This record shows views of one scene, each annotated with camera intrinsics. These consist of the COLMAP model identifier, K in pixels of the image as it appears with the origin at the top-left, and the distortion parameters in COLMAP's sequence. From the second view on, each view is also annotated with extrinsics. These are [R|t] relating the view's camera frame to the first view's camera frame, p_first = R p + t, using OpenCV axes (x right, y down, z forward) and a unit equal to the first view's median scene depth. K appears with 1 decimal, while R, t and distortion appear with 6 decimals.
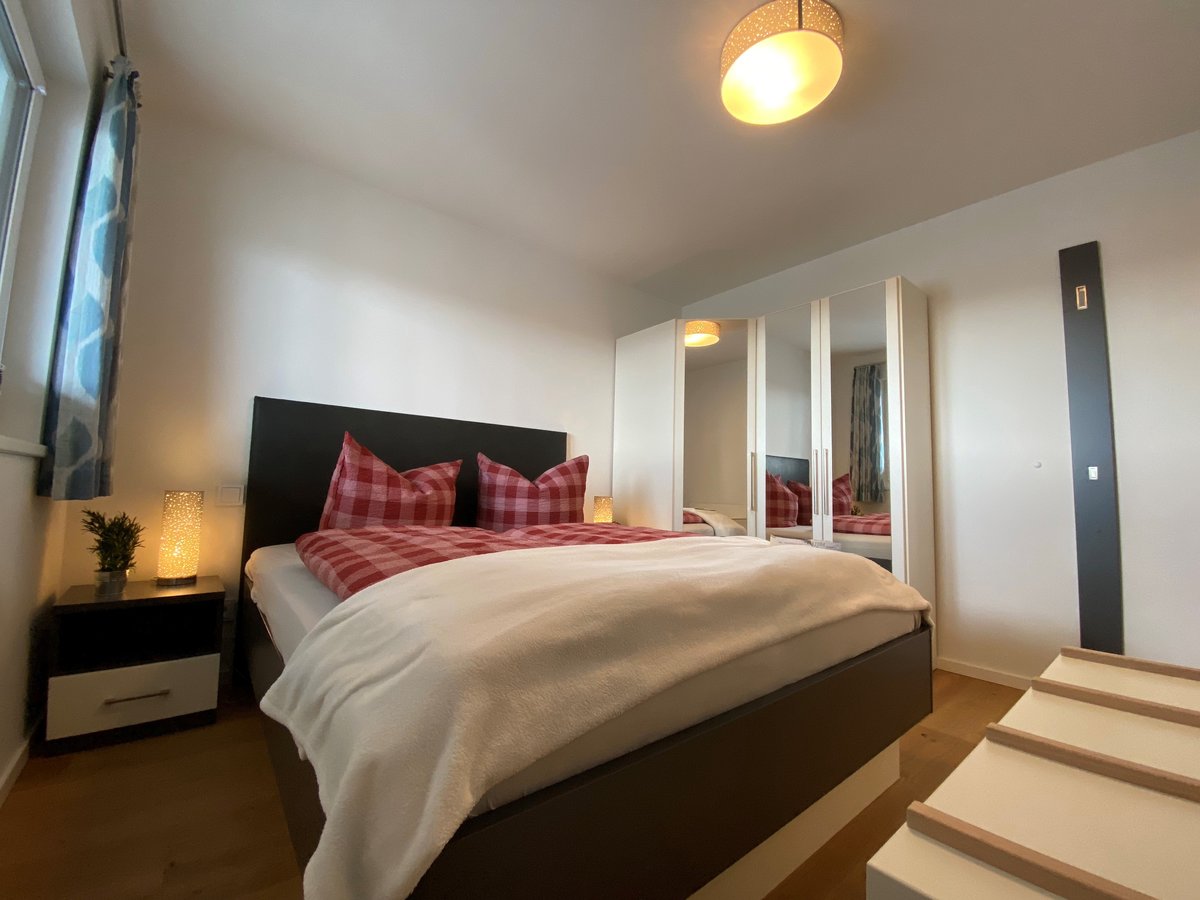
lens RADIAL K [[476.3, 0, 602.5], [0, 476.3, 447.0], [0, 0, 1]] dist [0.015228, -0.019493]
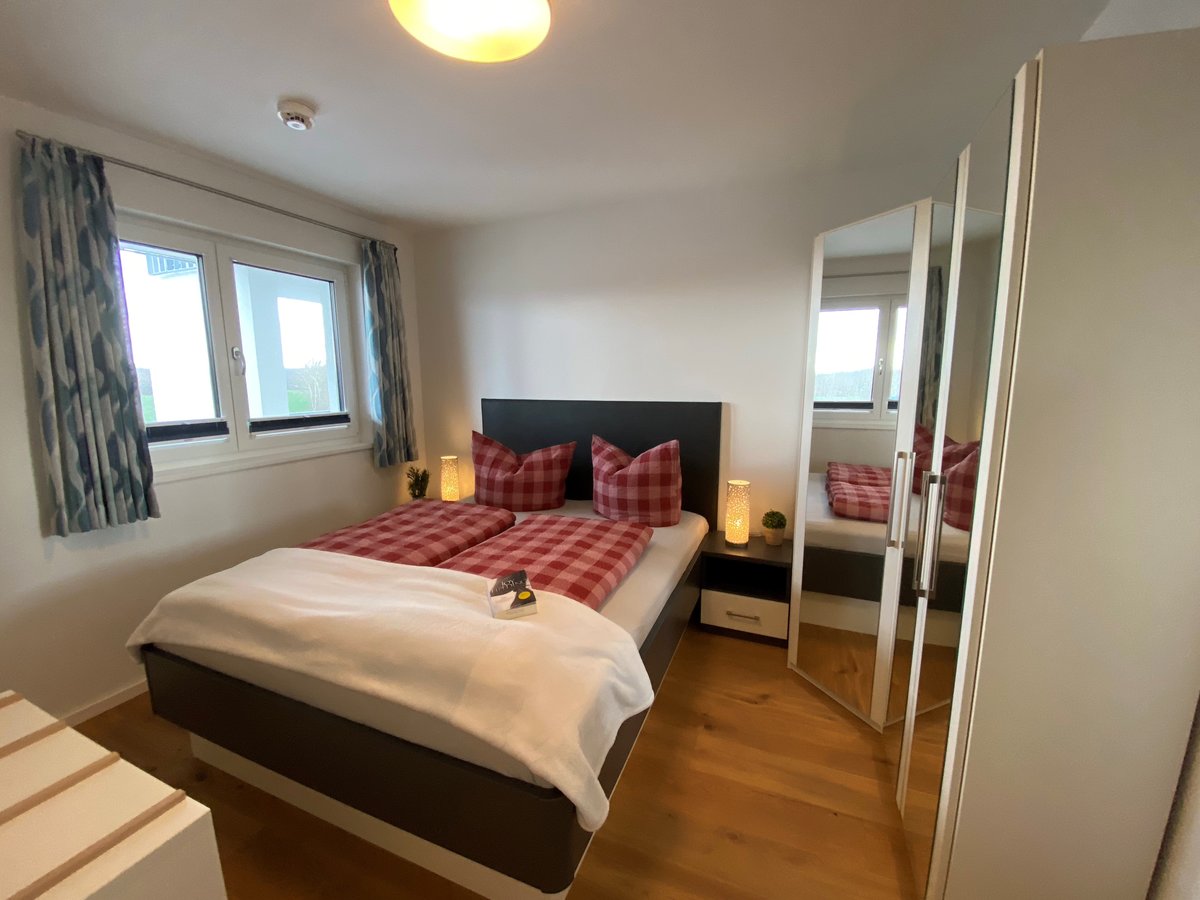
lens RADIAL K [[476.3, 0, 602.5], [0, 476.3, 447.0], [0, 0, 1]] dist [0.015228, -0.019493]
pose [[0.499881, 0.092080, -0.861185, 0.867571], [0.087123, 0.983943, 0.155777, -0.158944], [0.861701, -0.152899, 0.483832, 0.541434]]
